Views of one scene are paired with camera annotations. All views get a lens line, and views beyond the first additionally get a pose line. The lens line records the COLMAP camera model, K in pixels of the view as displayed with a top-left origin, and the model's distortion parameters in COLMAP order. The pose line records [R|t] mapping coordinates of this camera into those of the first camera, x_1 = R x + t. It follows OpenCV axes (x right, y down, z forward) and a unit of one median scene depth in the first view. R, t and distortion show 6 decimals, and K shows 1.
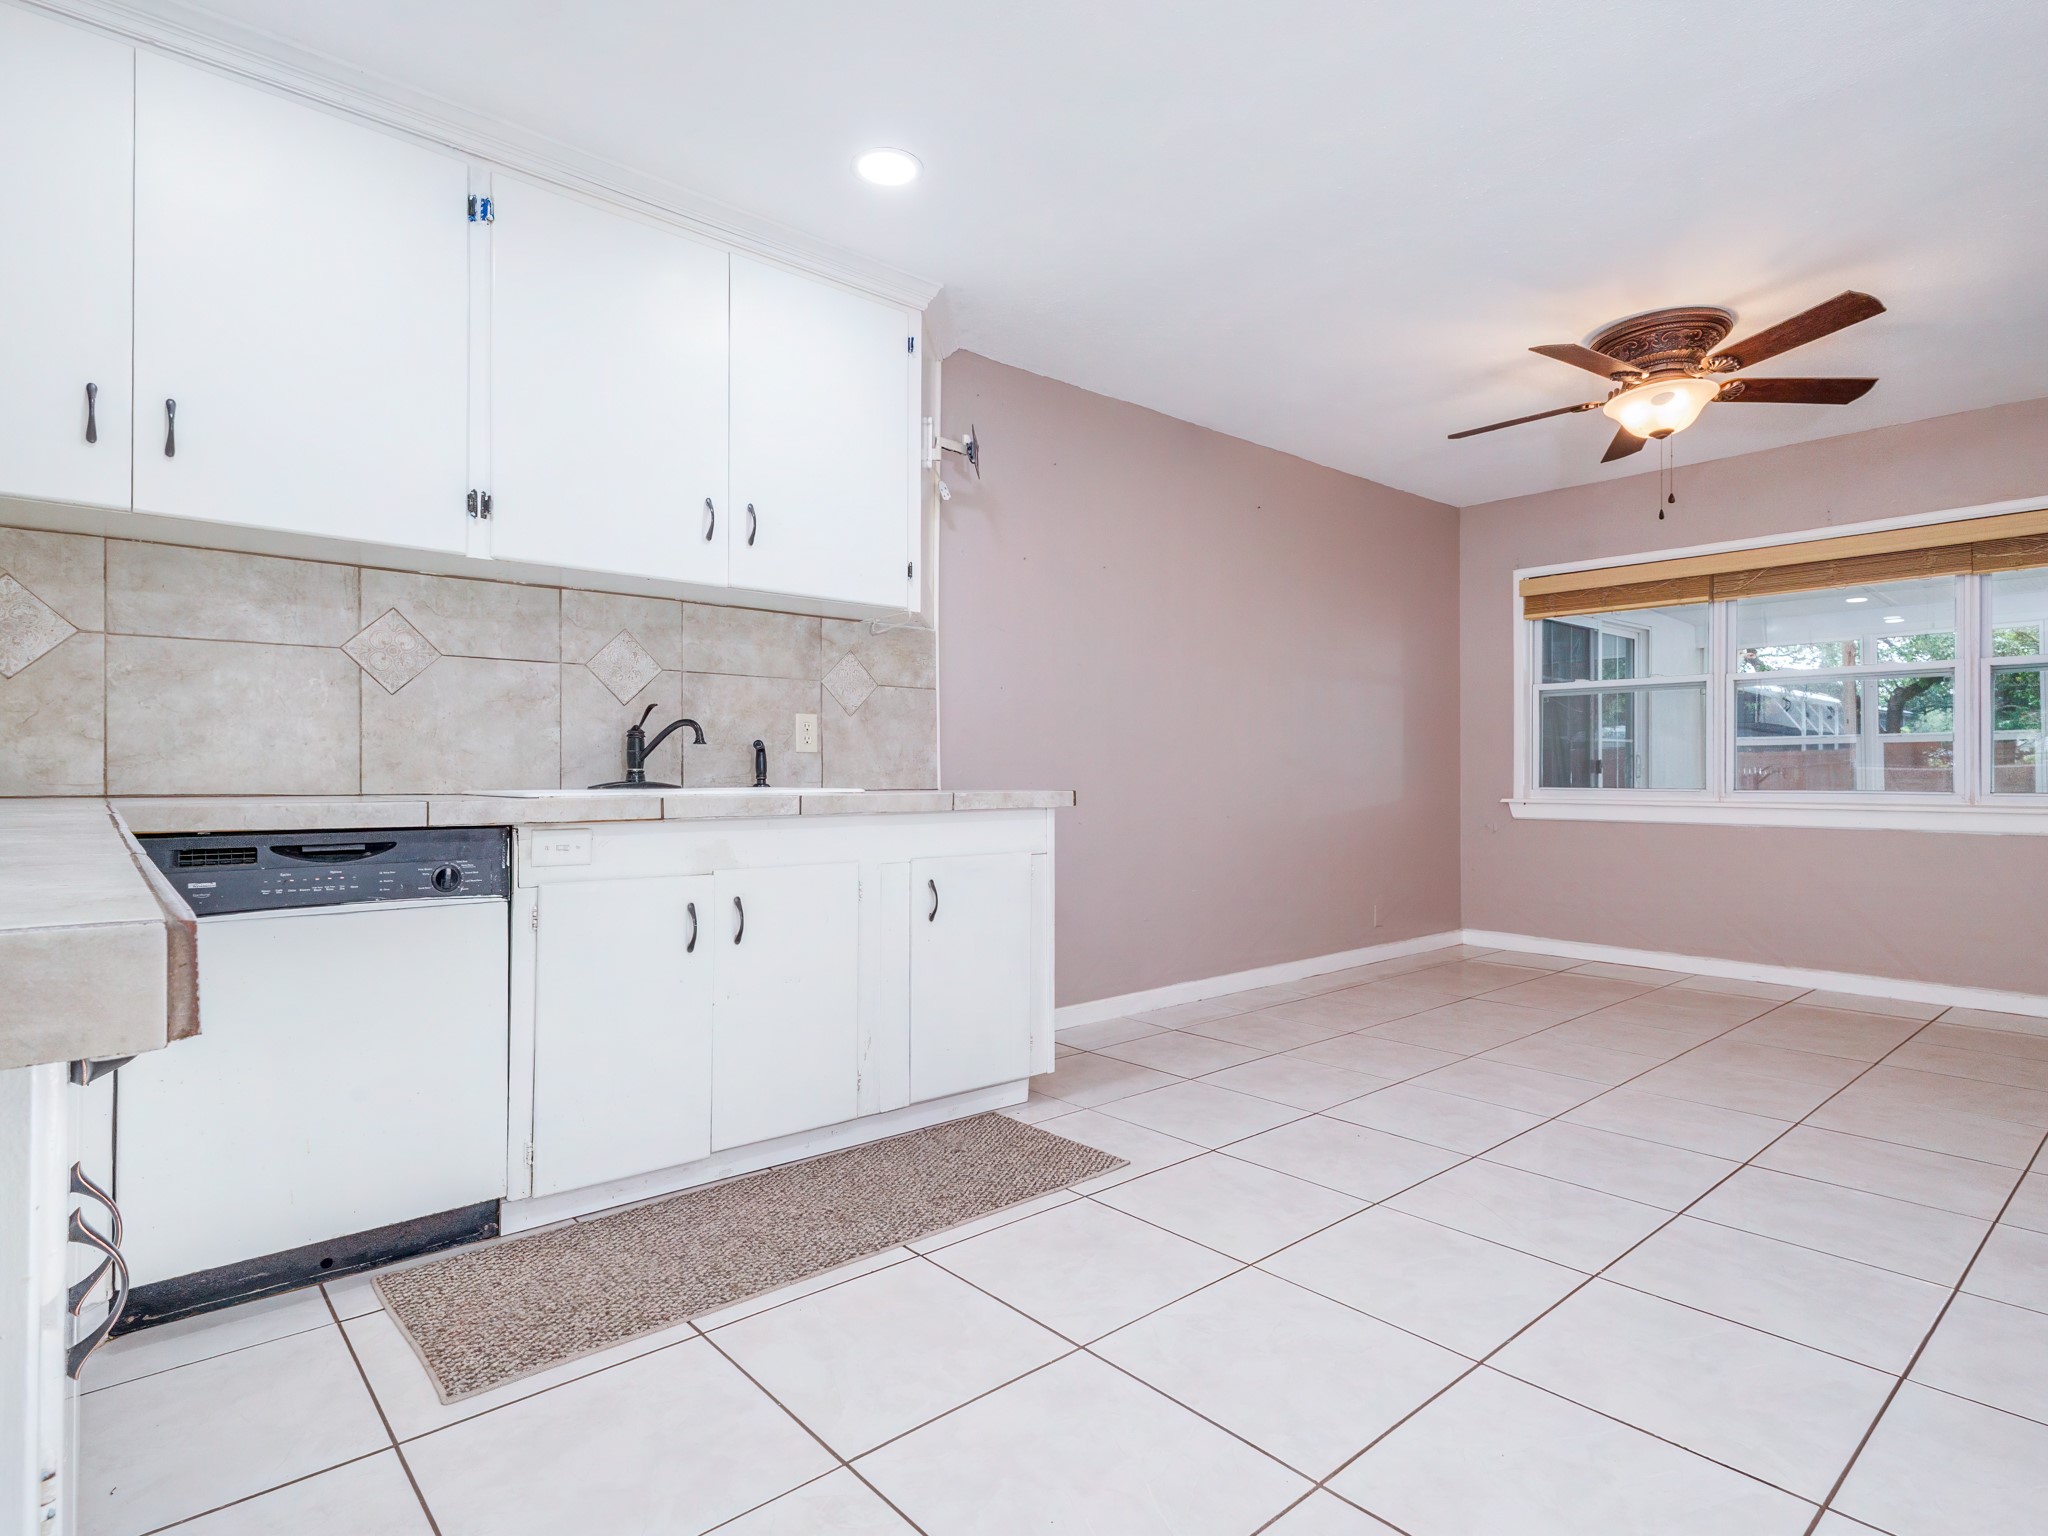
lens RADIAL K [[1063.9, 0, 1022.0], [0, 1063.9, 775.2], [0, 0, 1]] dist [0.000507, 0.001790]
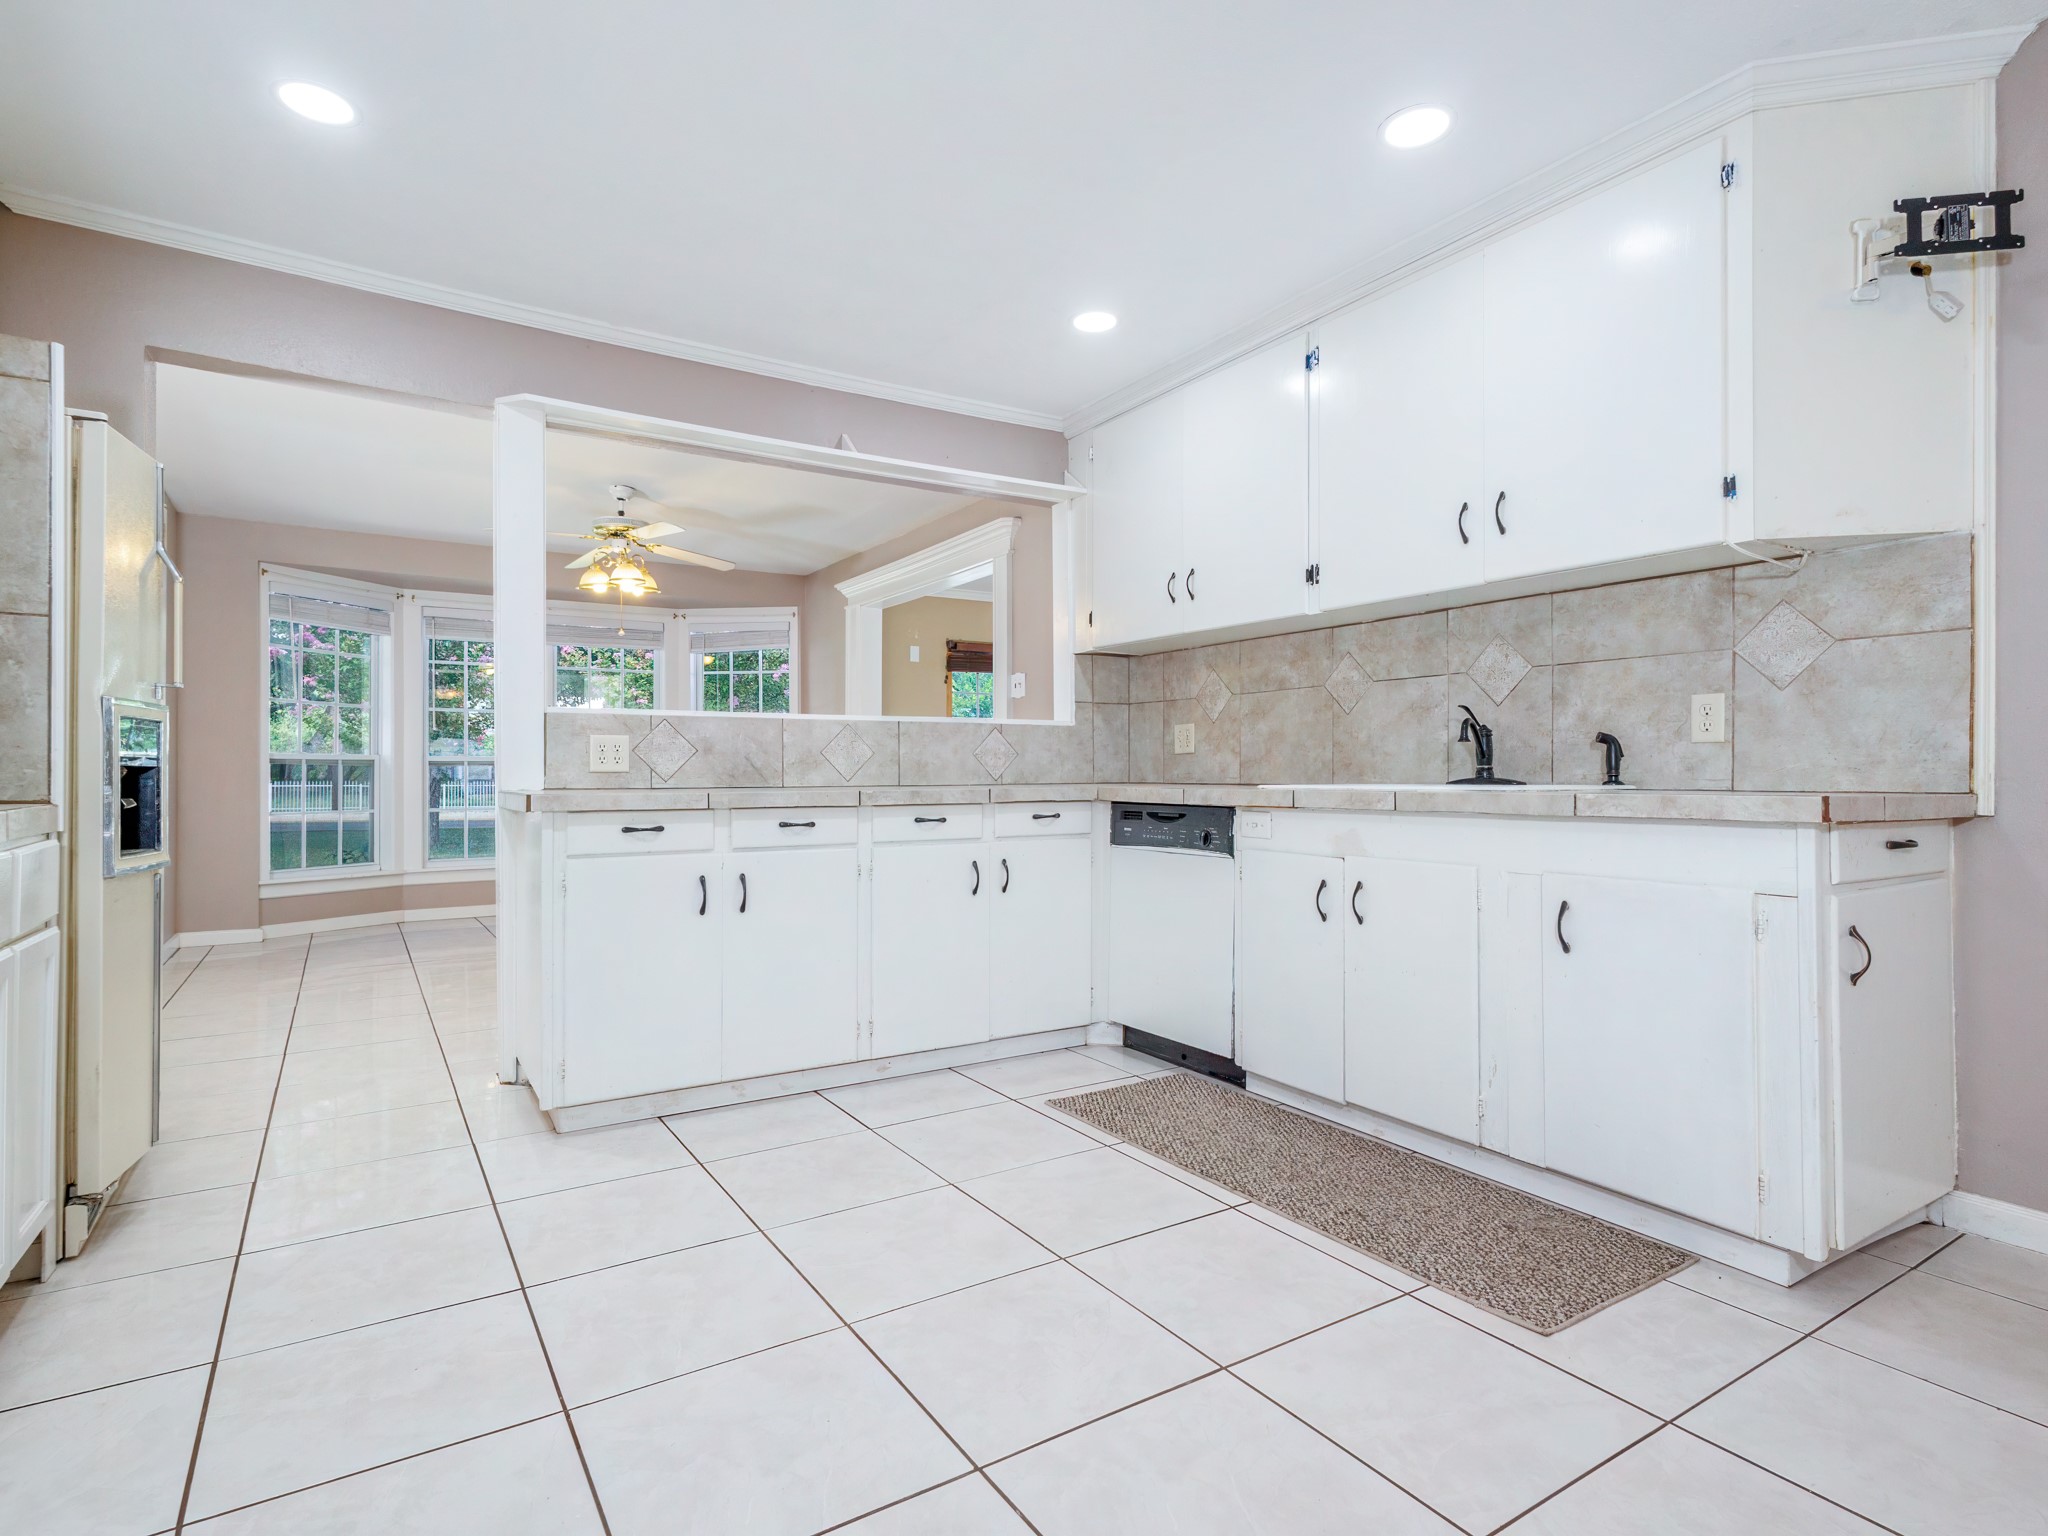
lens RADIAL K [[1063.9, 0, 1029.0], [0, 1063.9, 772.0], [0, 0, 1]] dist [0.000507, 0.001790]
pose [[-0.144557, -0.001710, -0.989495, 0.768734], [0.002651, 0.999994, -0.002116, 0.001426], [0.989493, -0.002929, -0.144551, 0.714747]]
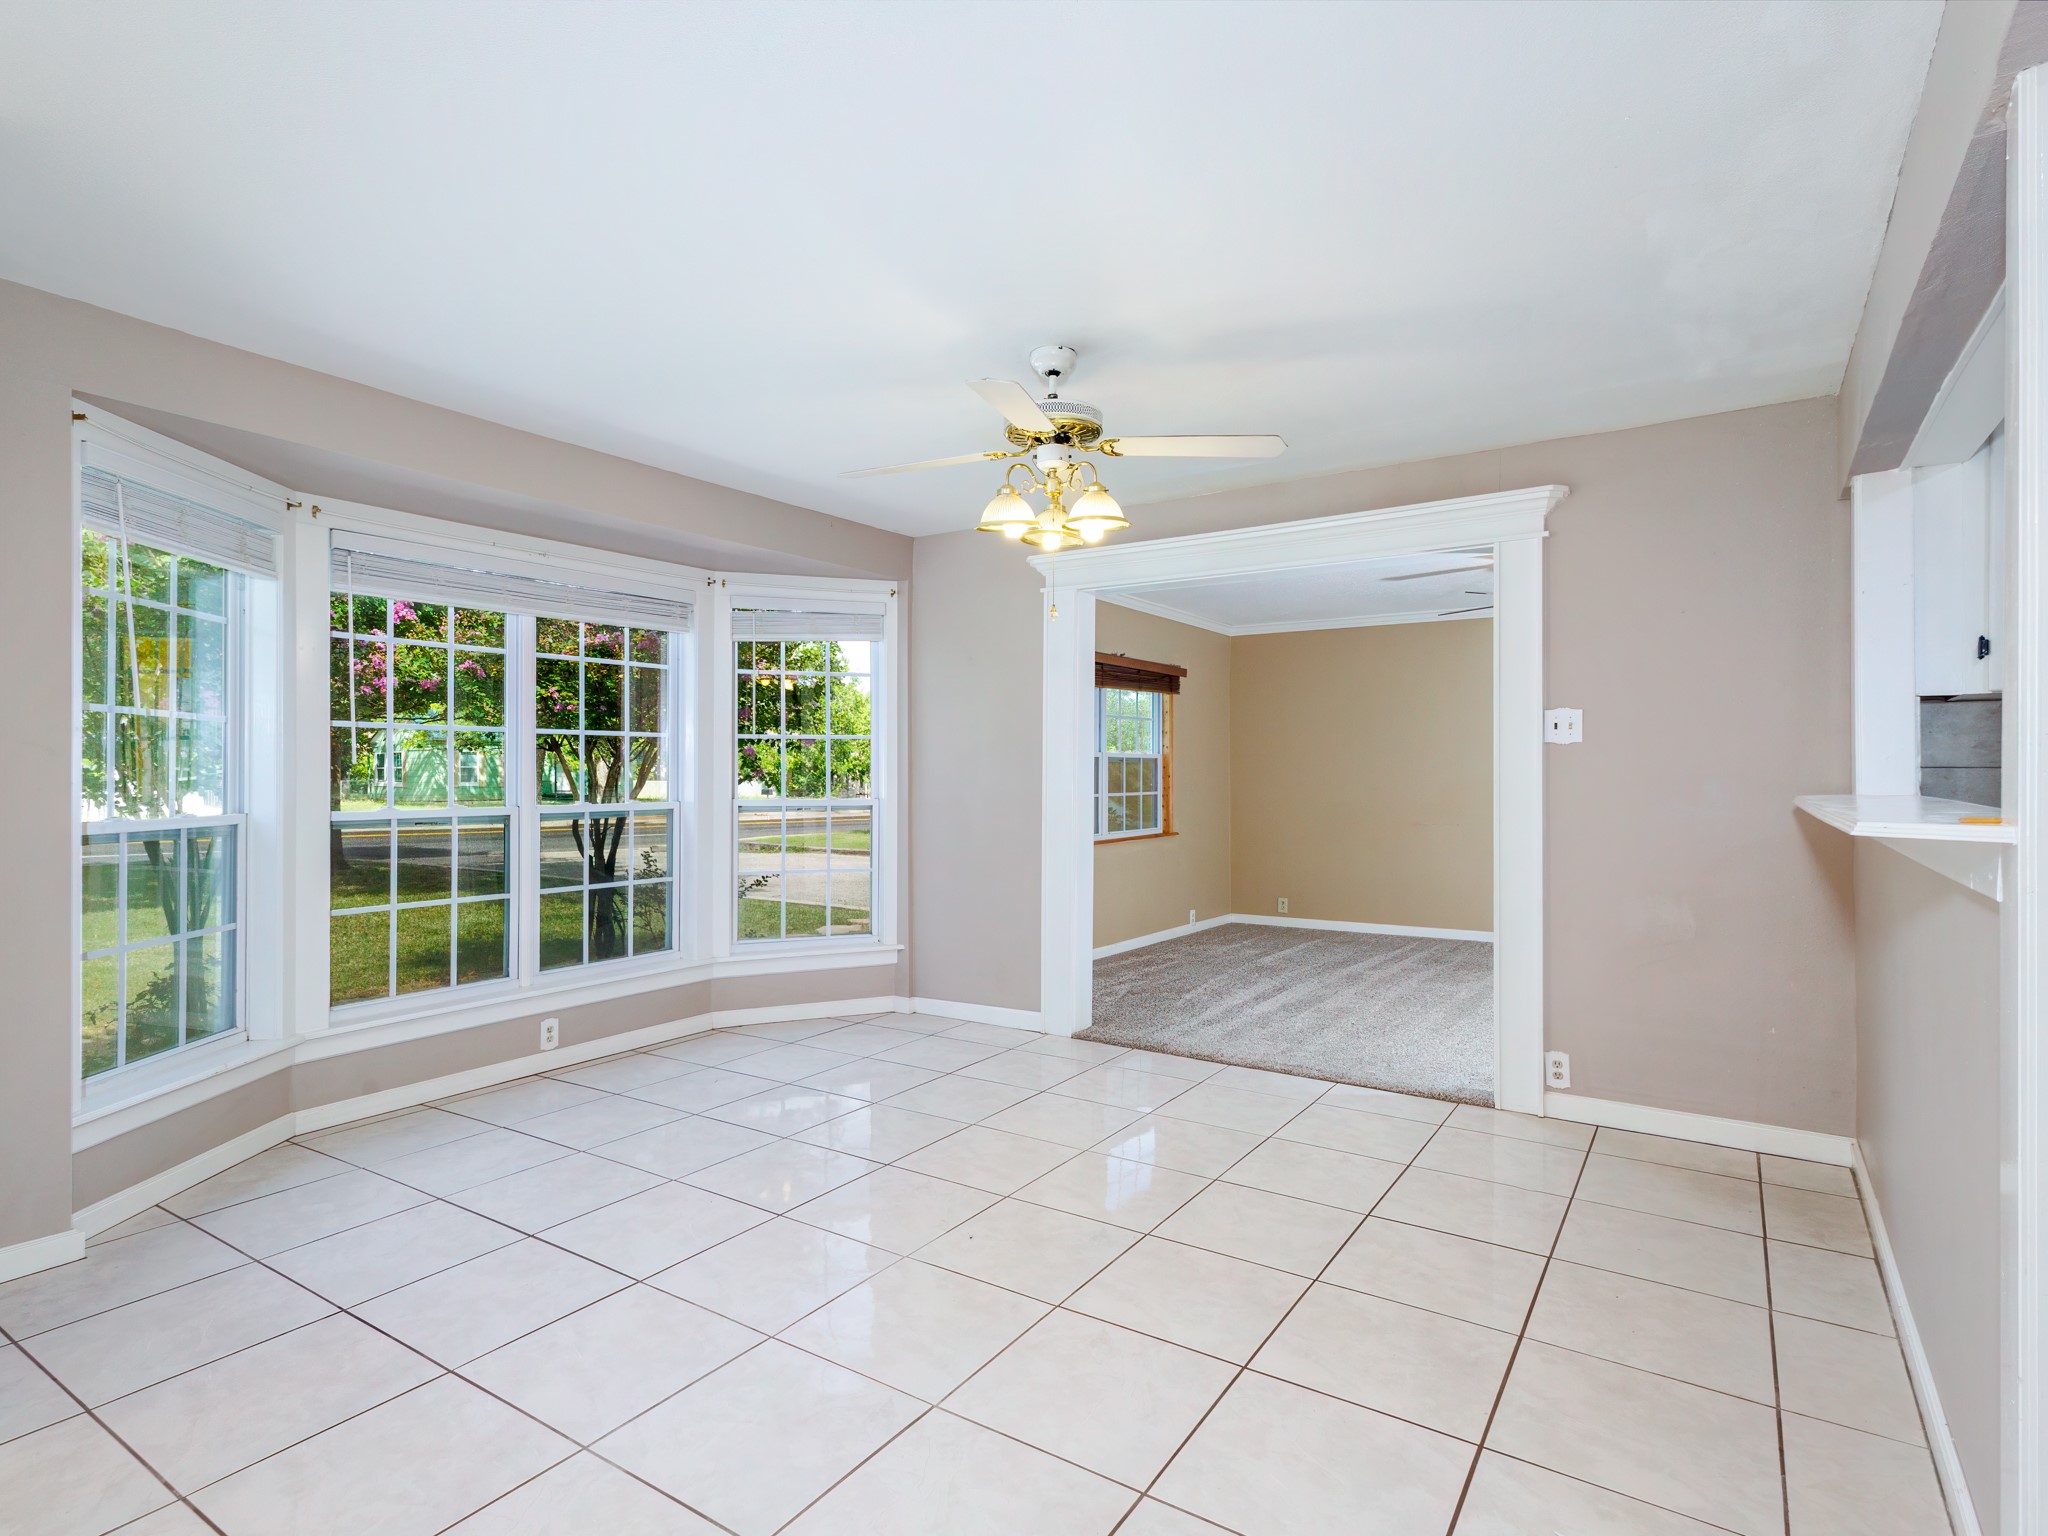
lens RADIAL K [[1063.9, 0, 1032.2], [0, 1063.9, 761.3], [0, 0, 1]] dist [0.000507, 0.001790]
pose [[0.278370, -0.010557, -0.960416, 0.005267], [-0.003036, 0.999925, -0.011872, -0.094178], [0.960469, 0.006221, 0.278317, -0.598788]]
